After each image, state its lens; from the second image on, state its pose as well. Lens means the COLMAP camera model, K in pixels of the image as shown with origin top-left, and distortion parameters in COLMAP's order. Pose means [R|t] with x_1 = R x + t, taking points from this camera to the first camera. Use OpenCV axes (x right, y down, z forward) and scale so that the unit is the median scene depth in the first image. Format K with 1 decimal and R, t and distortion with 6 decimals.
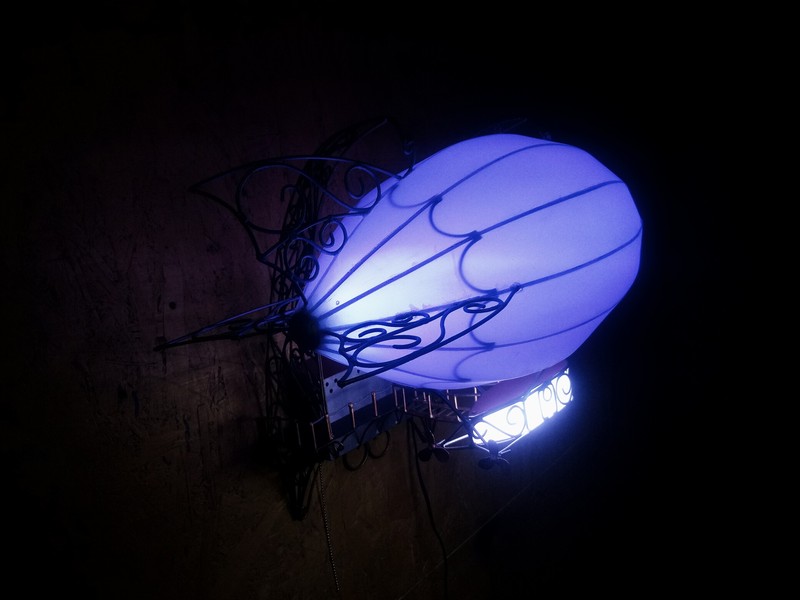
lens RADIAL K [[669.9, 0, 403.2], [0, 669.9, 304.0], [0, 0, 1]] dist [0.085055, -0.190408]
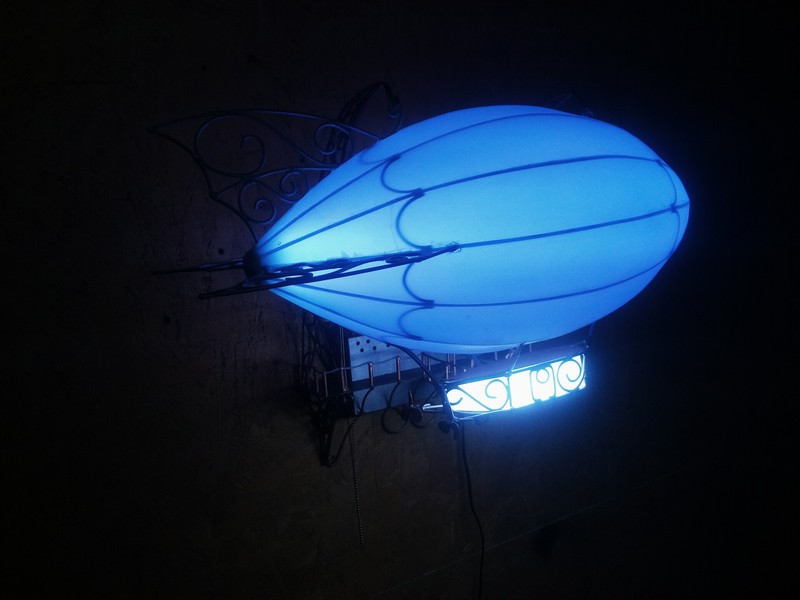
lens RADIAL K [[659.2, 0, 400.0], [0, 659.2, 300.0], [0, 0, 1]] dist [0.092097, -0.164456]
pose [[0.939283, 0.107949, -0.325721, 0.312985], [-0.112816, 0.993608, 0.003969, 0.044097], [0.324067, 0.033018, 0.945458, 0.030187]]
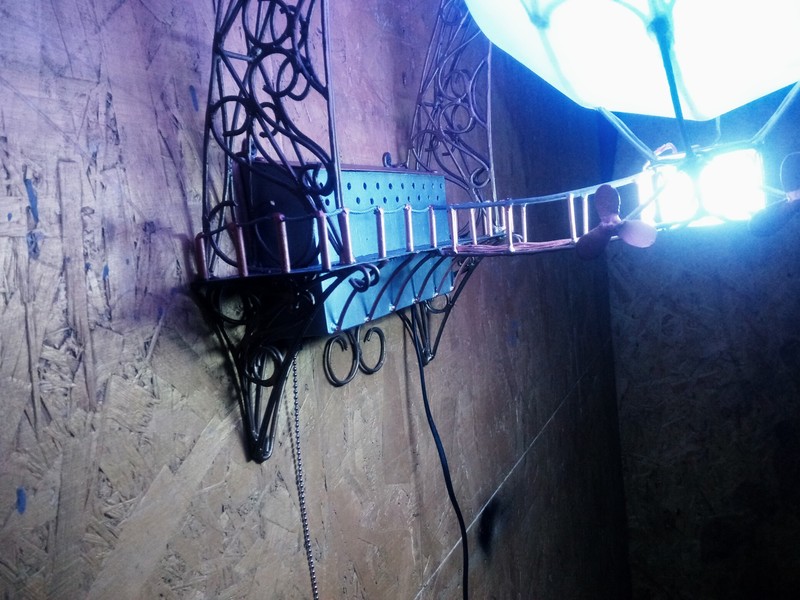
lens RADIAL K [[669.9, 0, 403.2], [0, 669.9, 304.0], [0, 0, 1]] dist [0.085055, -0.190408]
pose [[0.971403, 0.003991, 0.237405, -0.193609], [0.016722, 0.996226, -0.085170, 0.283906], [-0.236849, 0.086705, 0.967670, 0.541888]]
